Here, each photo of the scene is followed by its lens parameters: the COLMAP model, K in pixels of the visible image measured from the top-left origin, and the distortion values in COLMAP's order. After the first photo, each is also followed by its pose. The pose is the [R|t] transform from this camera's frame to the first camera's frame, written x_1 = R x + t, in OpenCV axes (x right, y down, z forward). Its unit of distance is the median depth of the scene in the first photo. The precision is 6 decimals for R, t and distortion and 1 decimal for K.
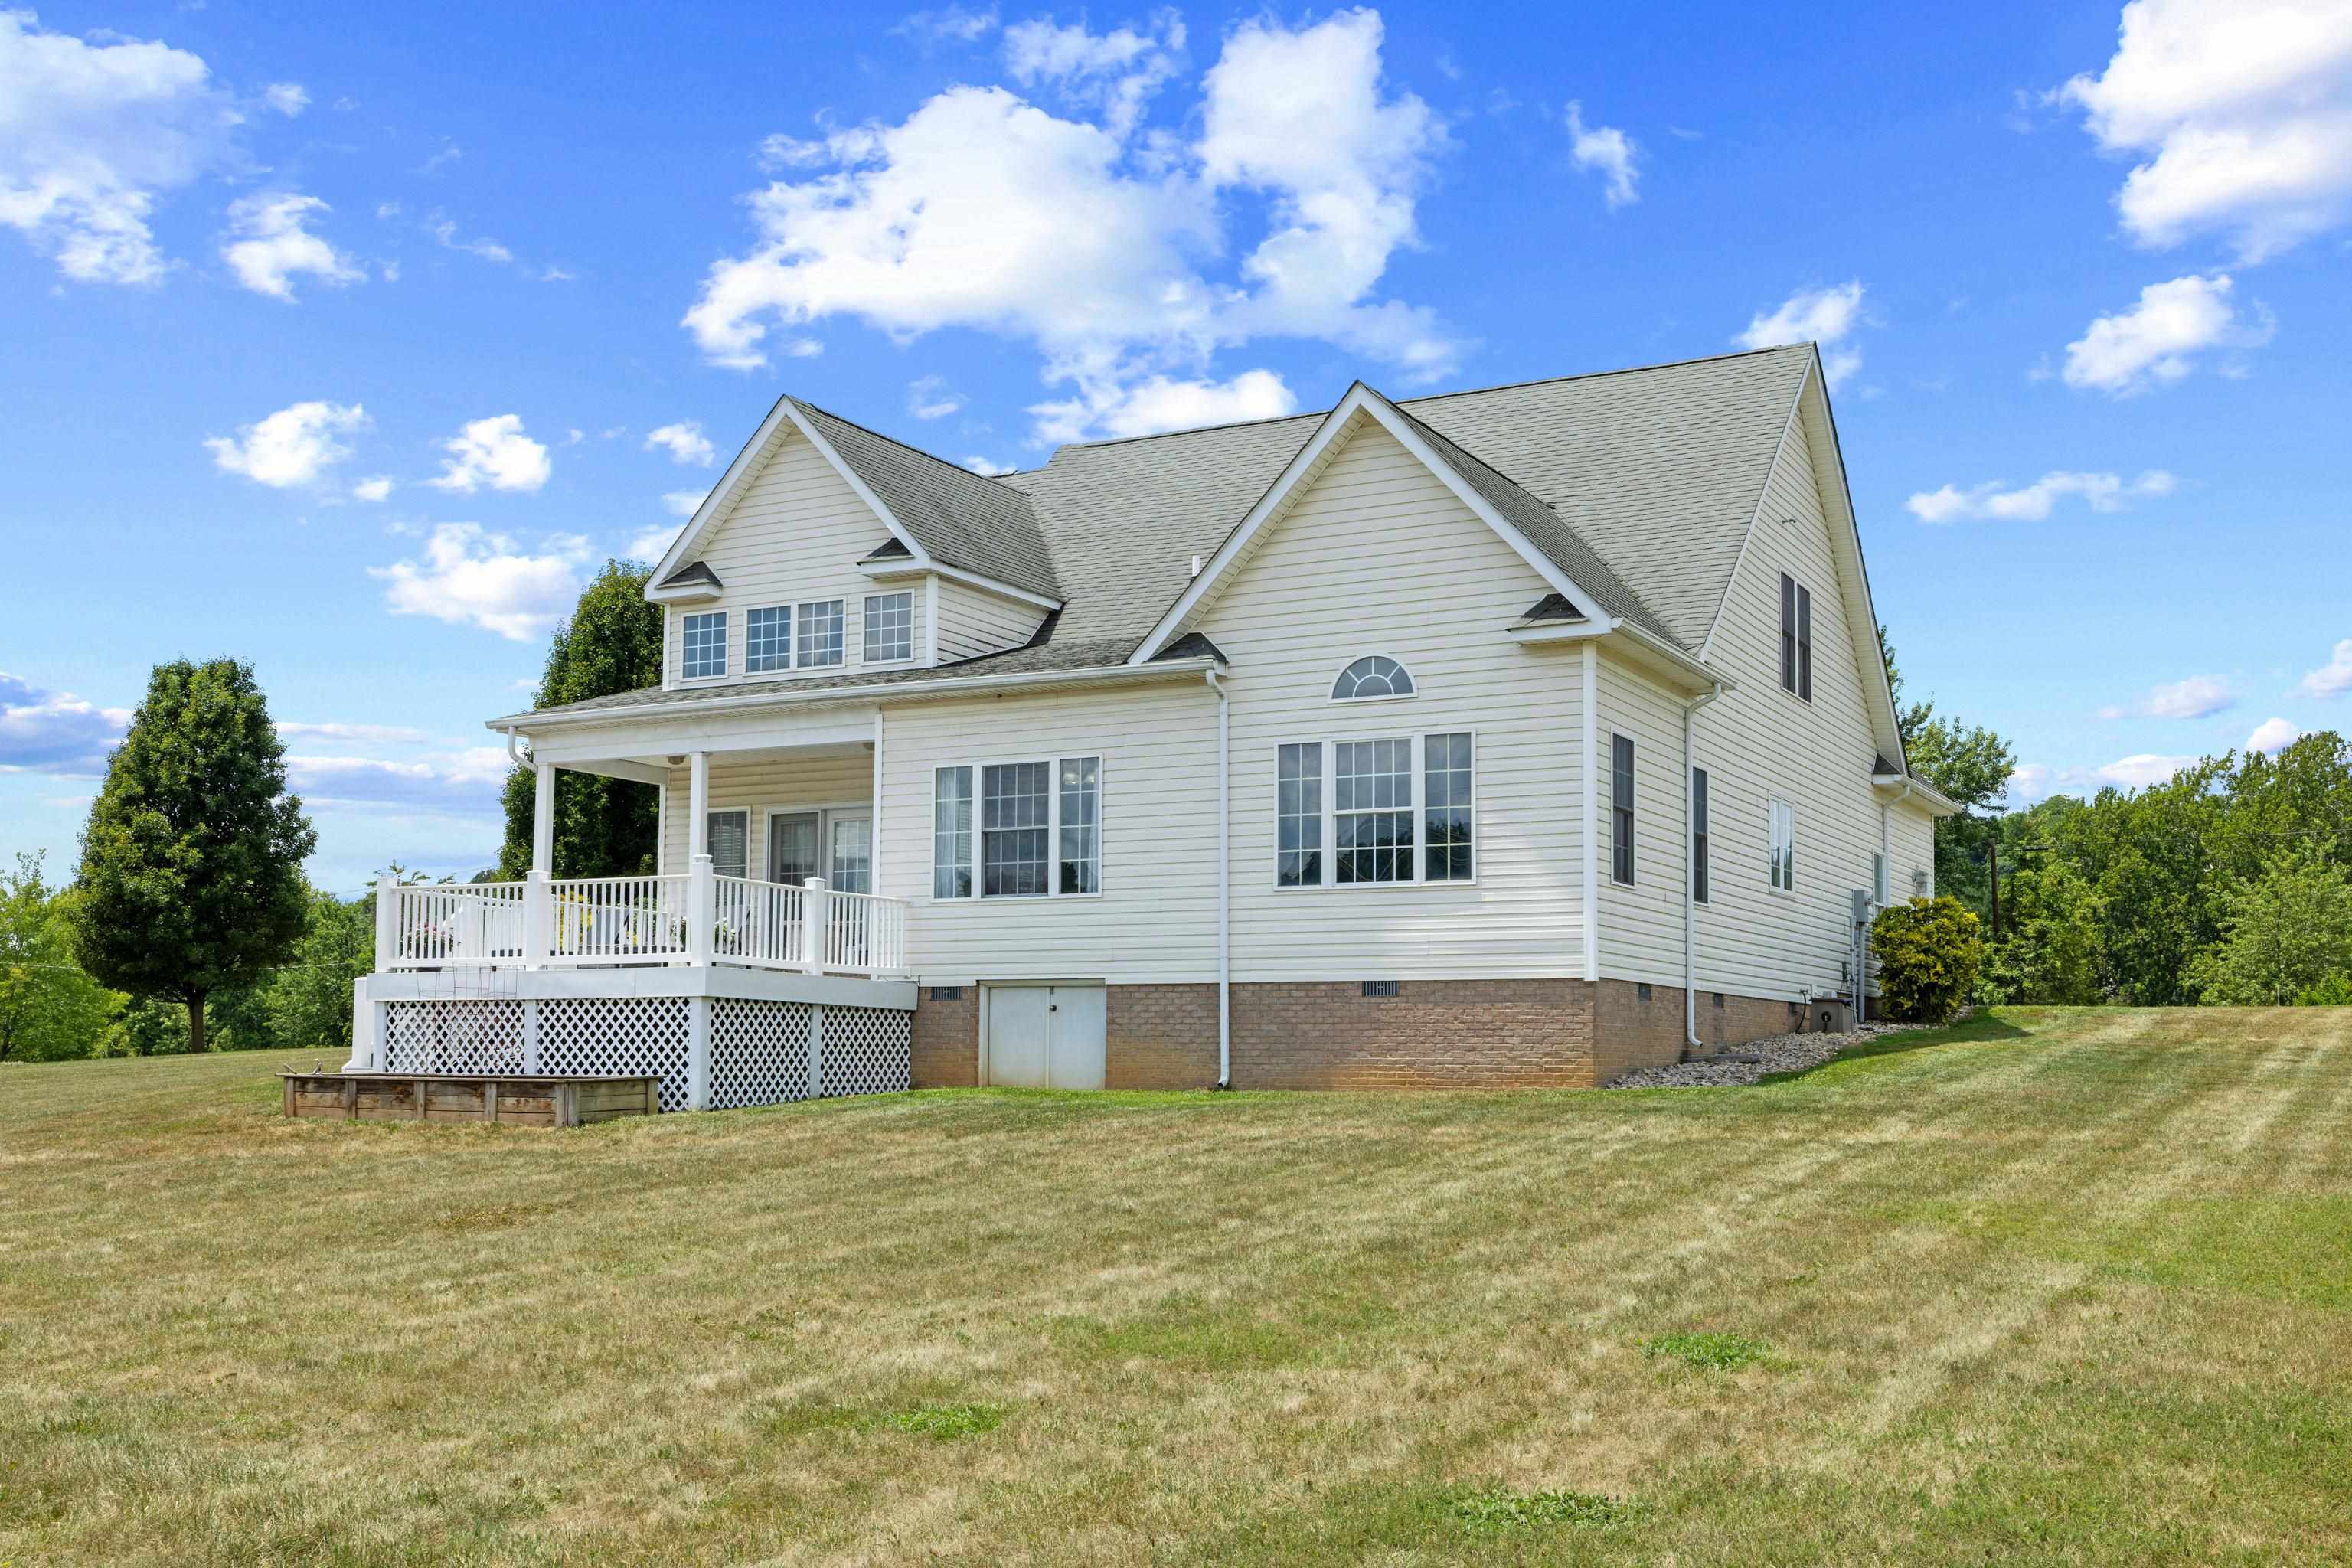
lens RADIAL K [[2282.6, 0, 1176.0], [0, 2282.6, 784.0], [0, 0, 1]] dist [-0.003370, -0.006536]
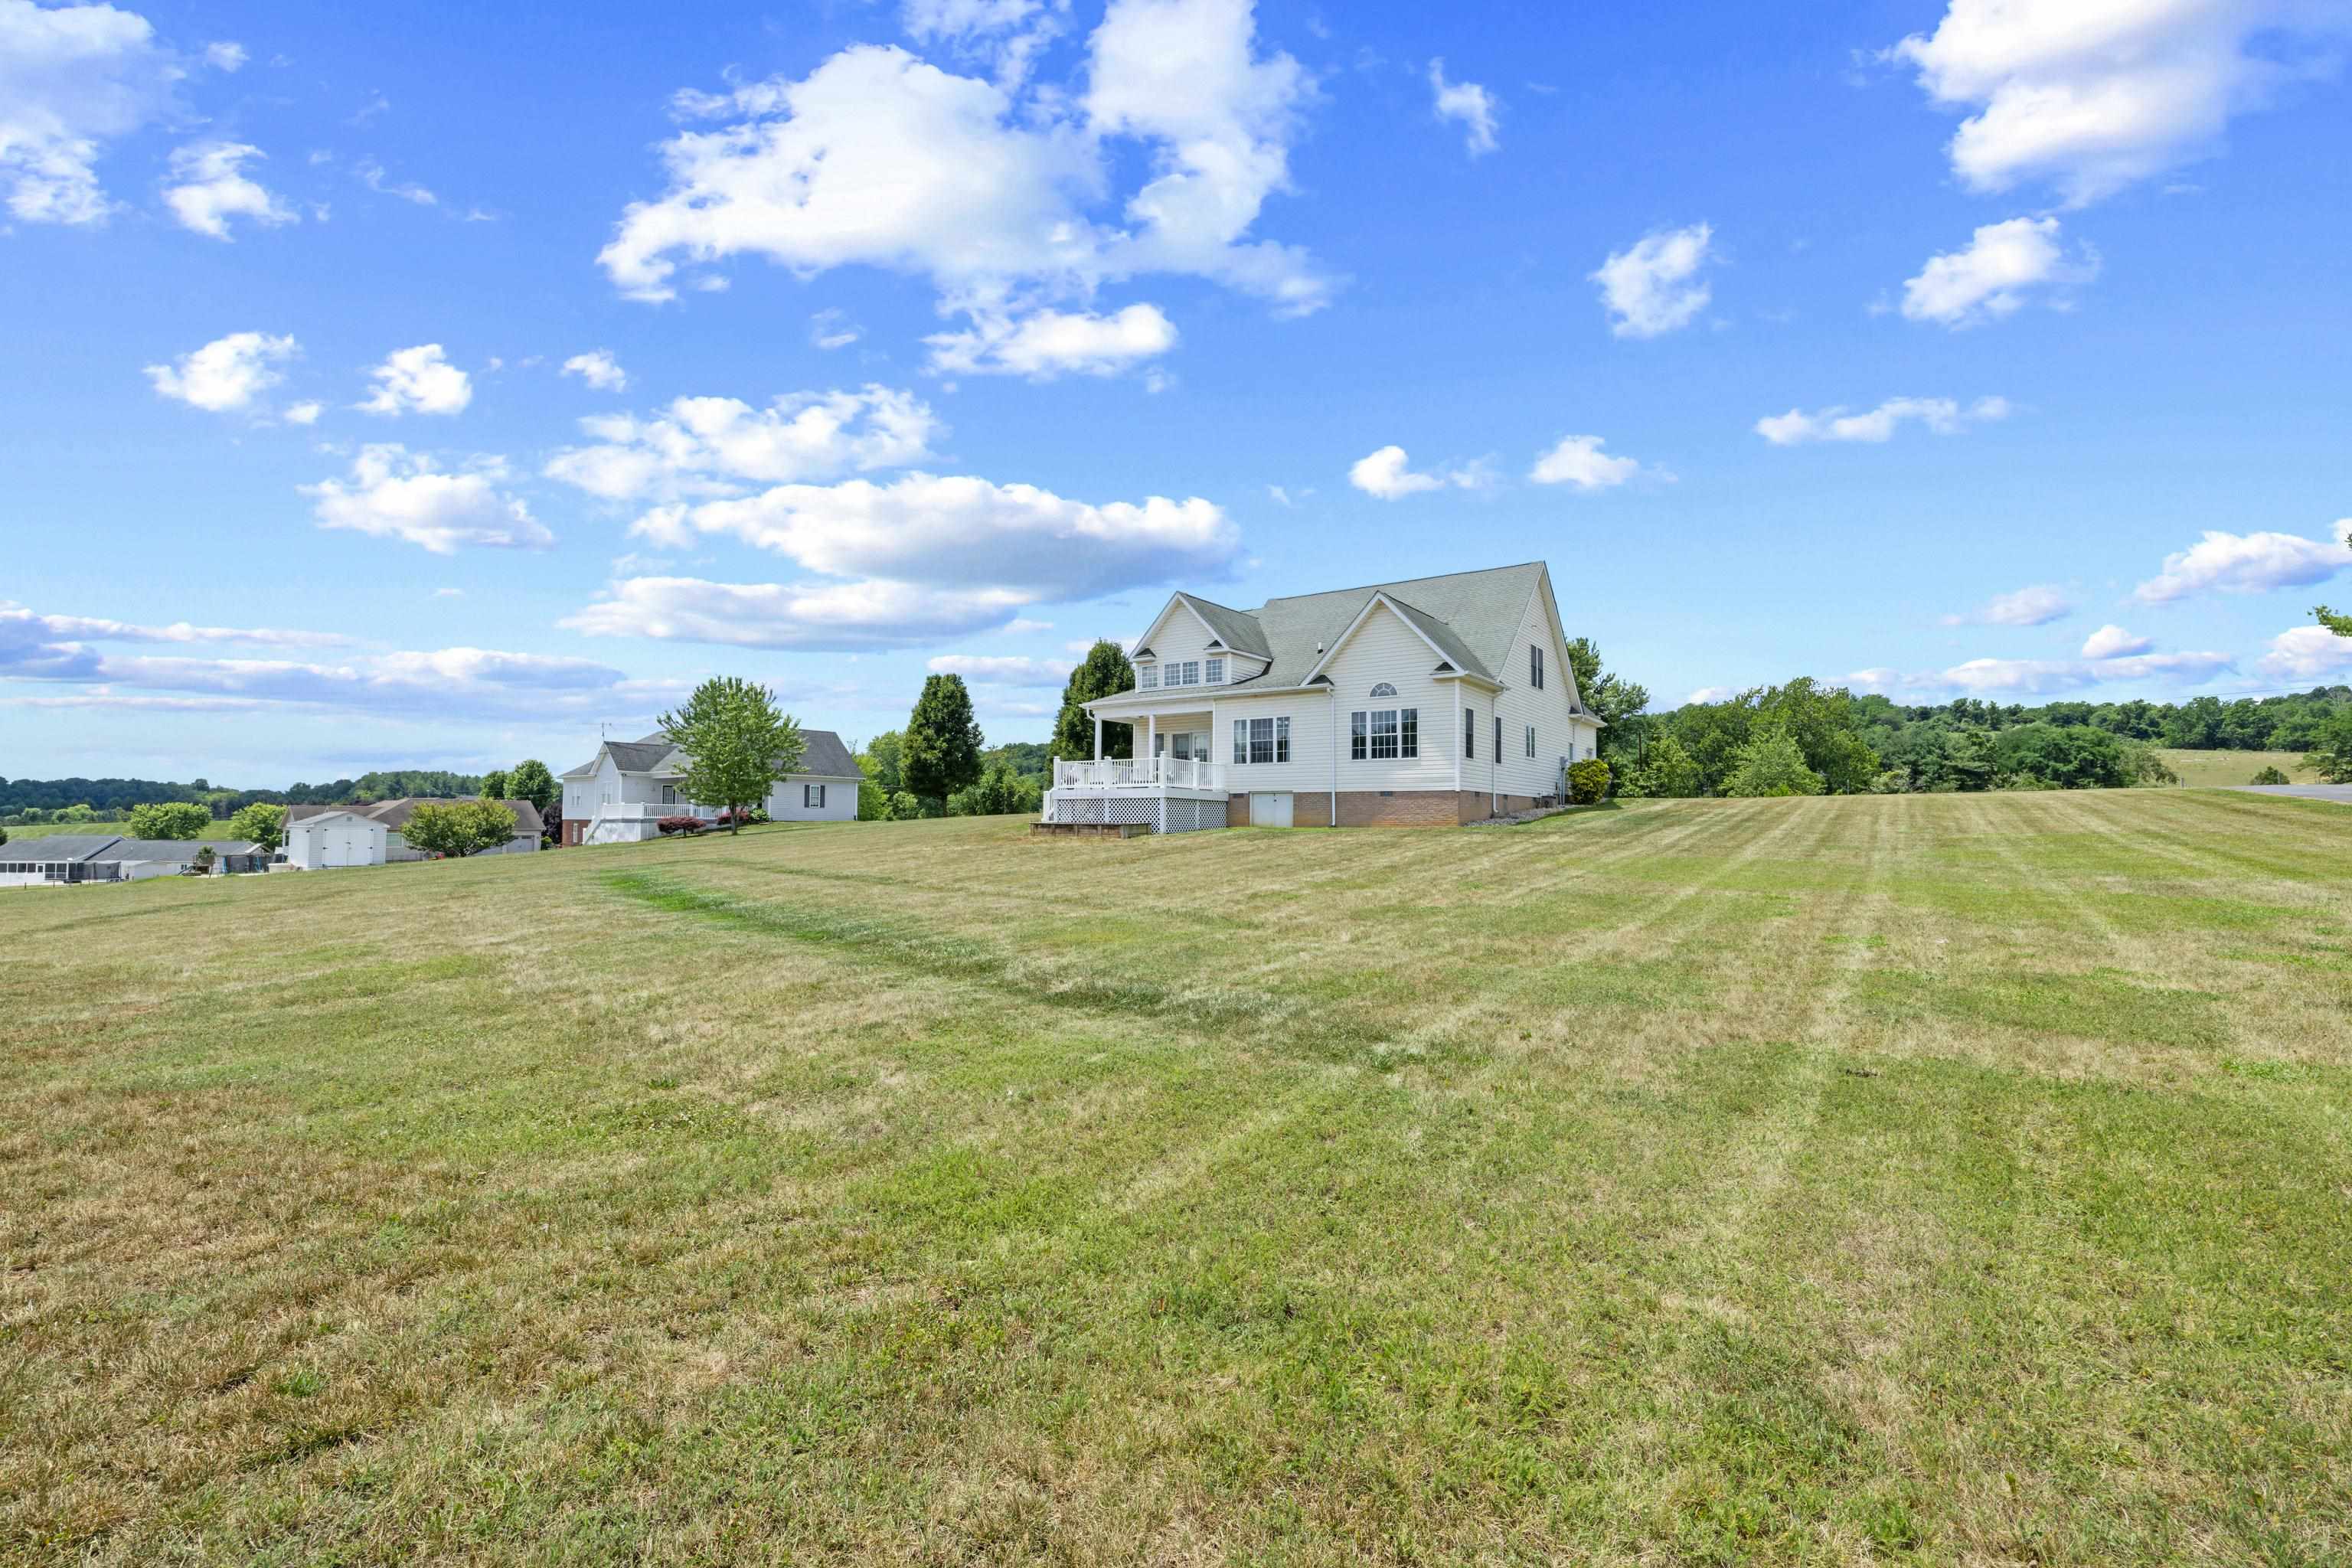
lens RADIAL K [[1003.3, 0, 1176.0], [0, 1003.3, 784.0], [0, 0, 1]] dist [-0.000384, -0.000095]
pose [[0.993718, -0.004977, -0.111801, -0.035649], [0.014238, 0.996516, 0.082181, -0.033815], [0.111002, -0.083257, 0.990327, -0.320768]]
